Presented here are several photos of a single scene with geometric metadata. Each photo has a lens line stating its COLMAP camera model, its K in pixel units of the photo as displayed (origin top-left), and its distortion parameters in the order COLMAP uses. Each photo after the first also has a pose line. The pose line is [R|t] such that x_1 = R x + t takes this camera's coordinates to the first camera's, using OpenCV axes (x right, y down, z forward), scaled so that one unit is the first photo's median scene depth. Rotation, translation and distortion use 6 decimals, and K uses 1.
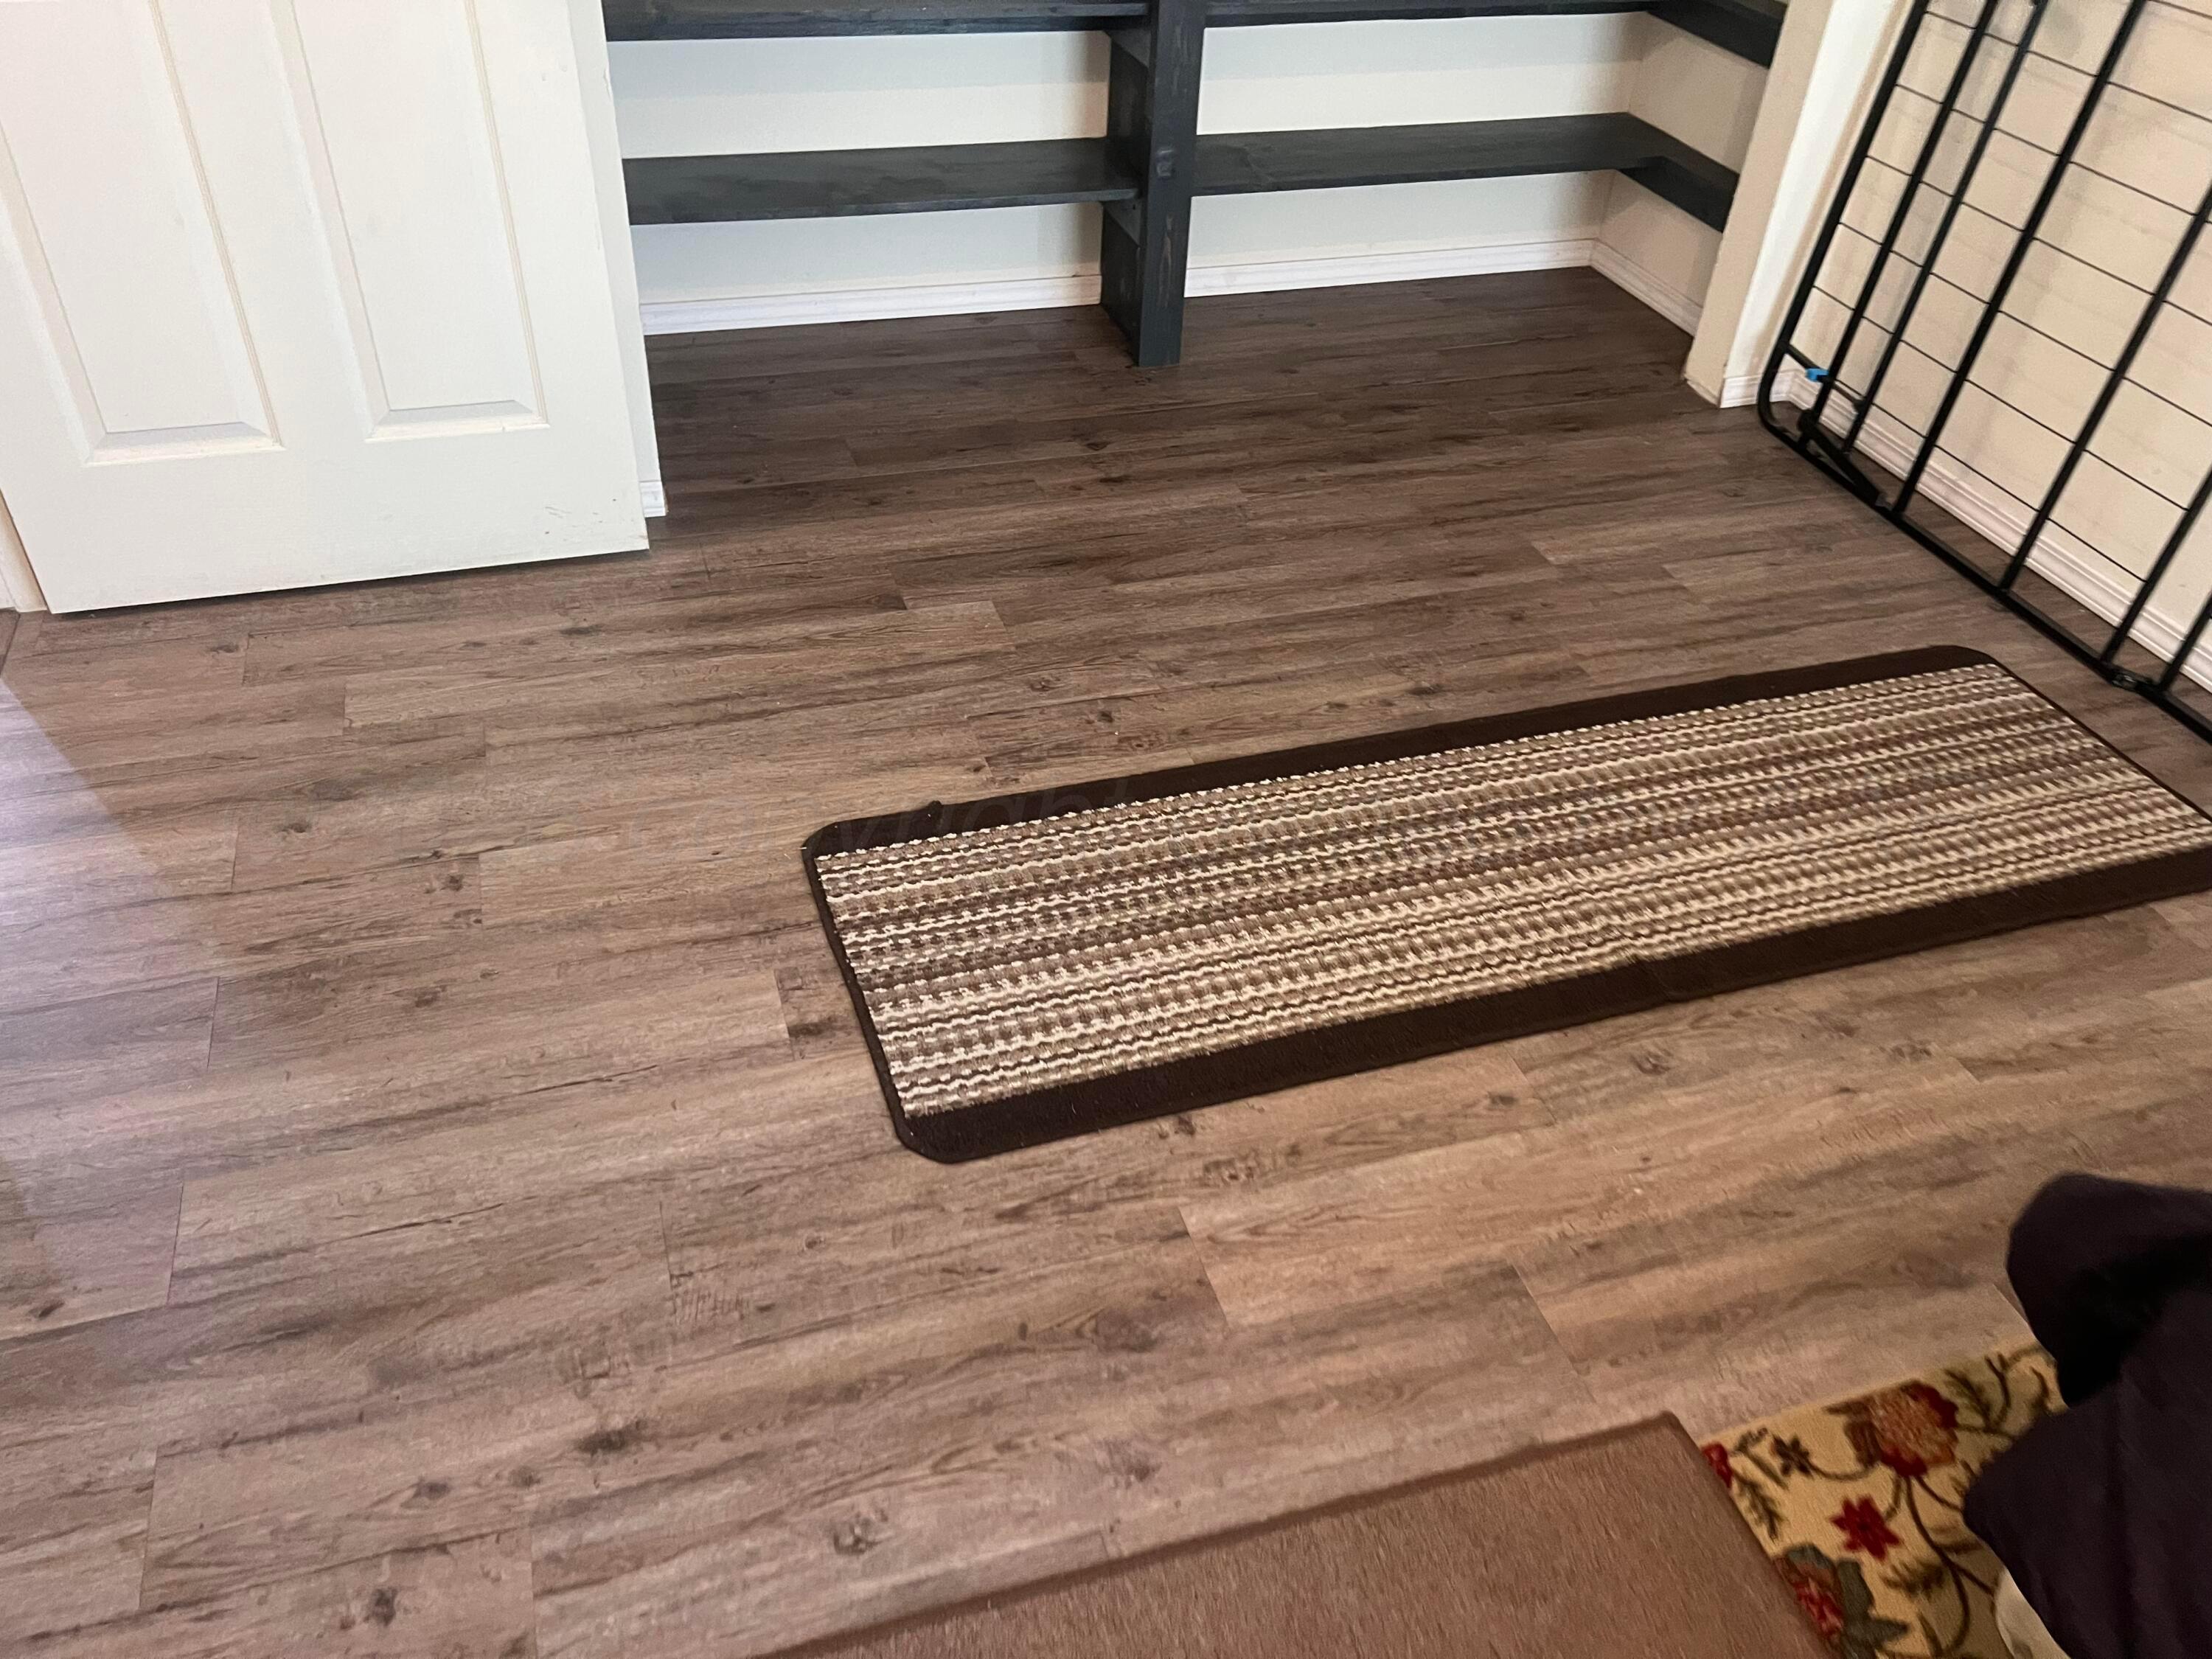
lens RADIAL K [[1650.0, 0, 1106.0], [0, 1650.0, 829.5], [0, 0, 1]] dist [0.103223, -0.168231]
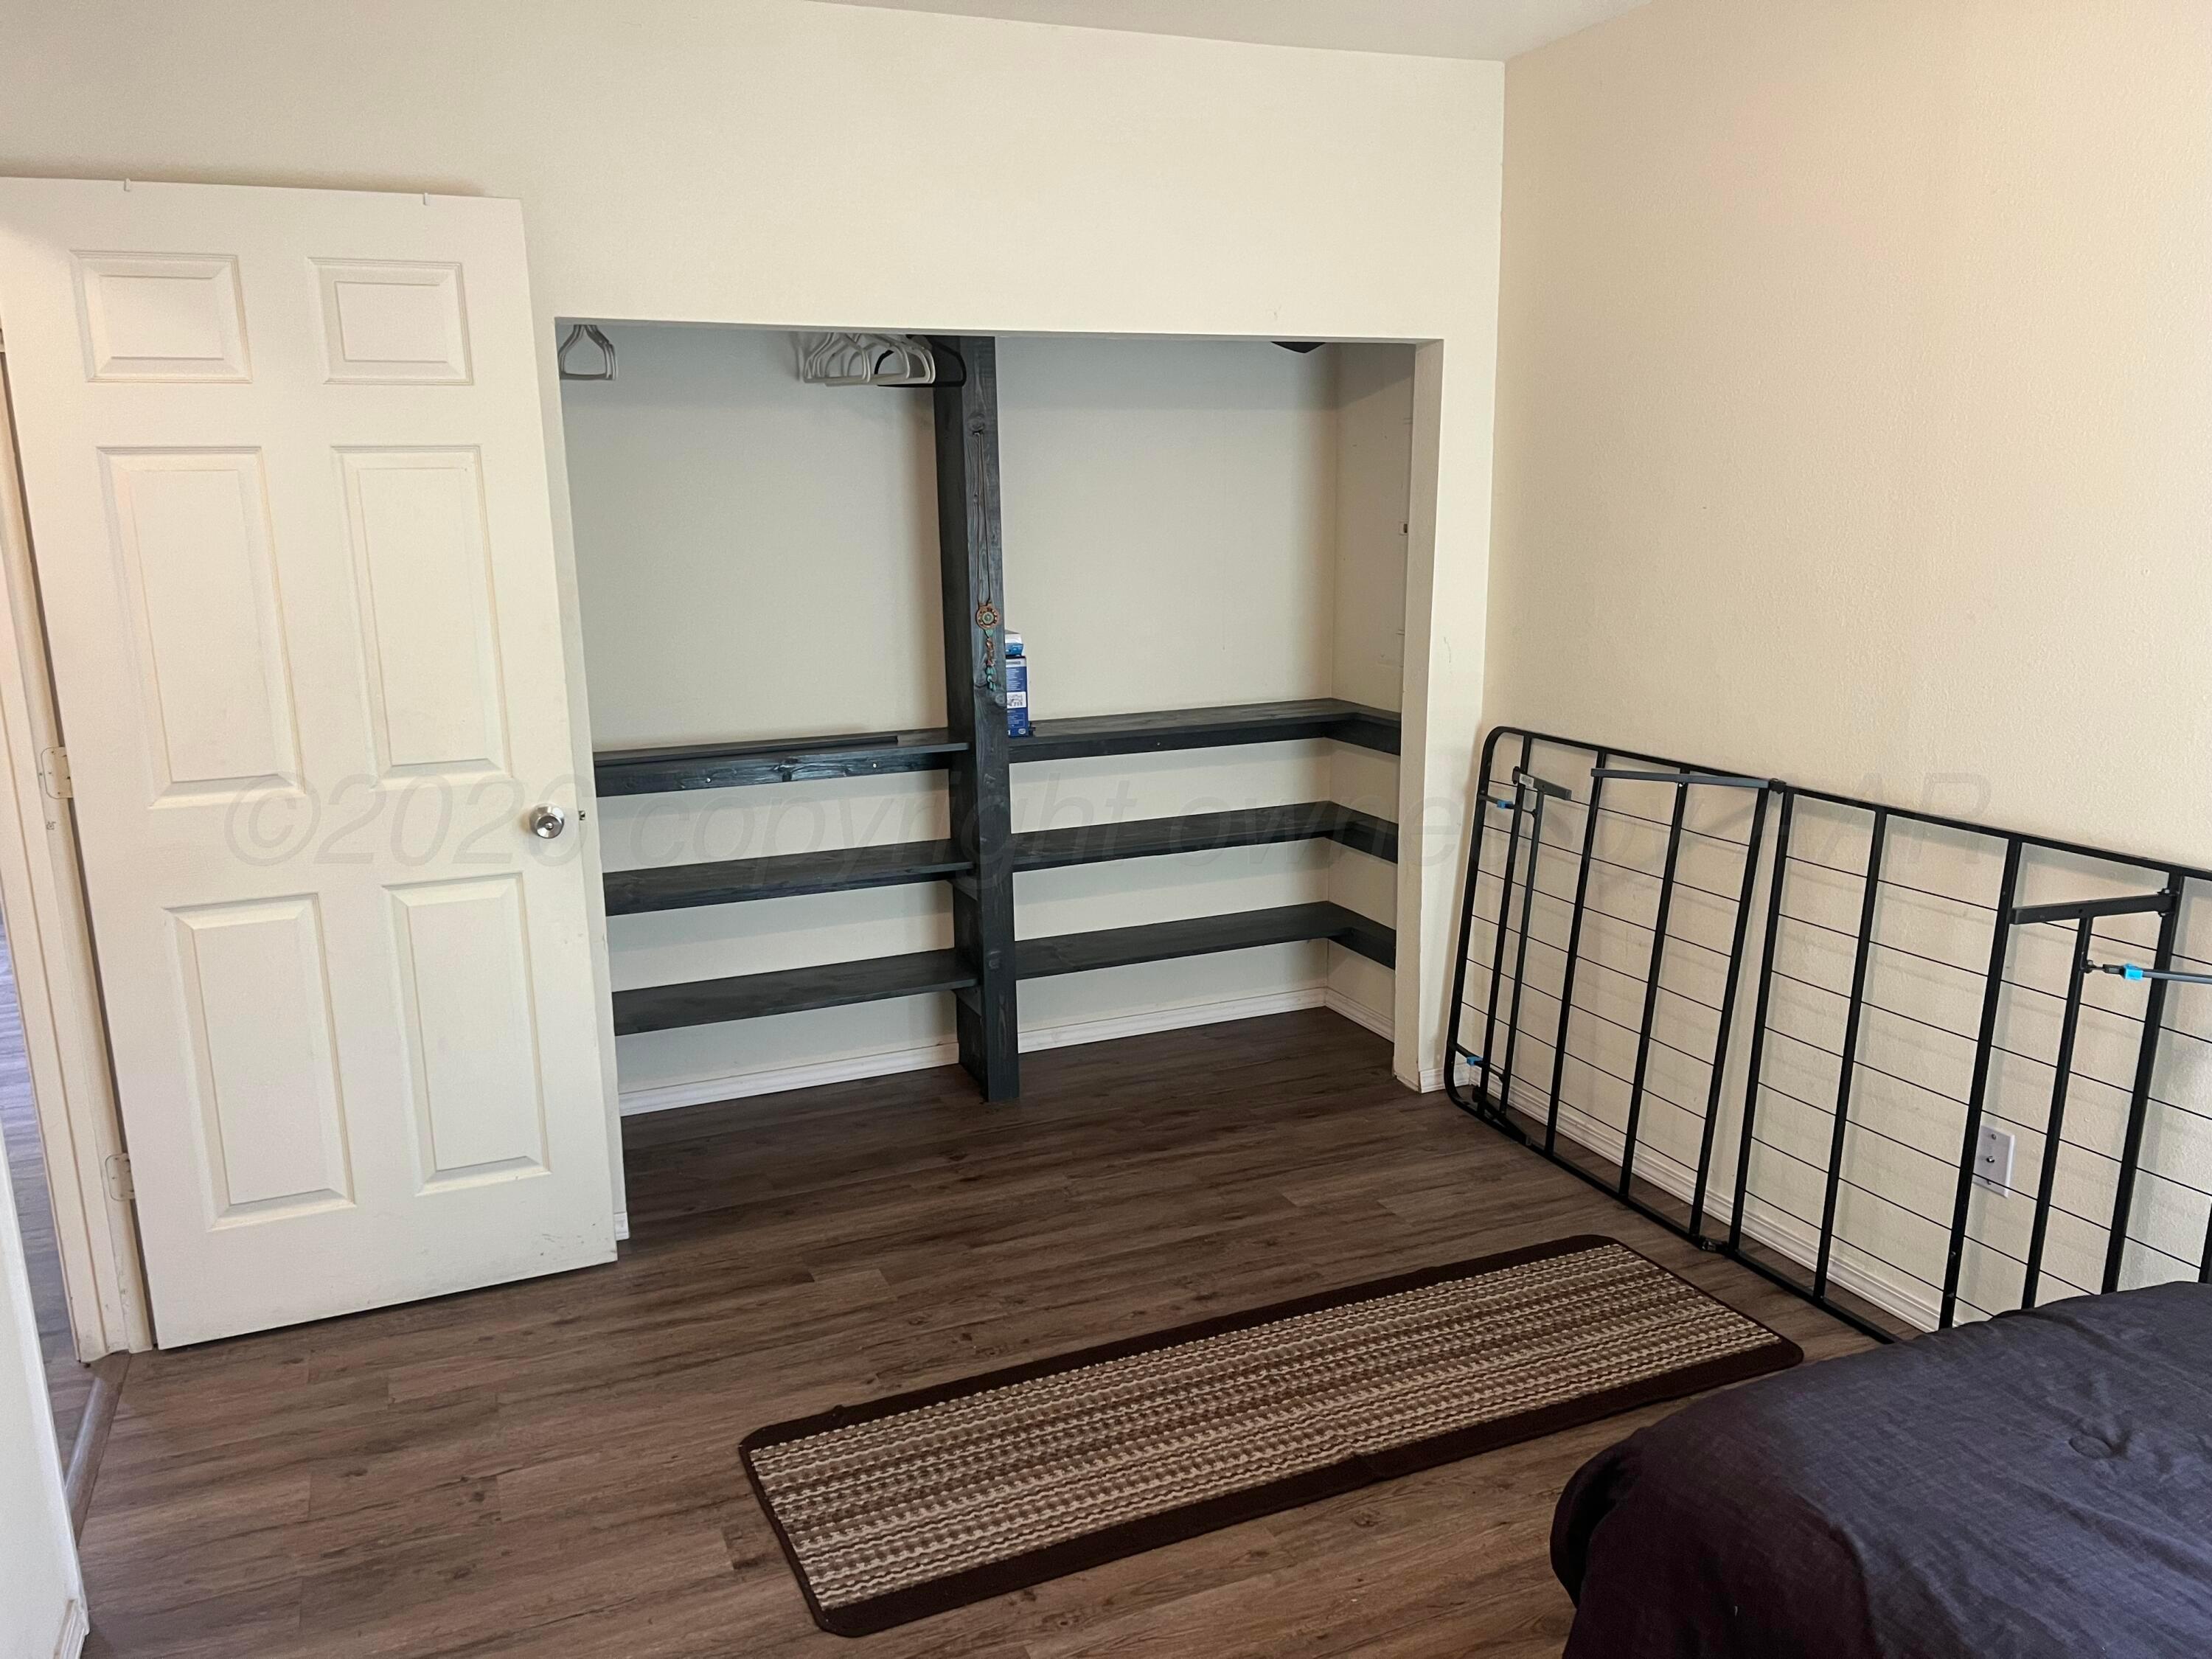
lens RADIAL K [[1655.2, 0, 1106.0], [0, 1655.2, 829.5], [0, 0, 1]] dist [0.043961, -0.038509]
pose [[0.993952, -0.081281, 0.073844, 0.045401], [0.105901, 0.887395, -0.448682, 0.179953], [-0.029059, 0.453788, 0.890636, -0.380308]]
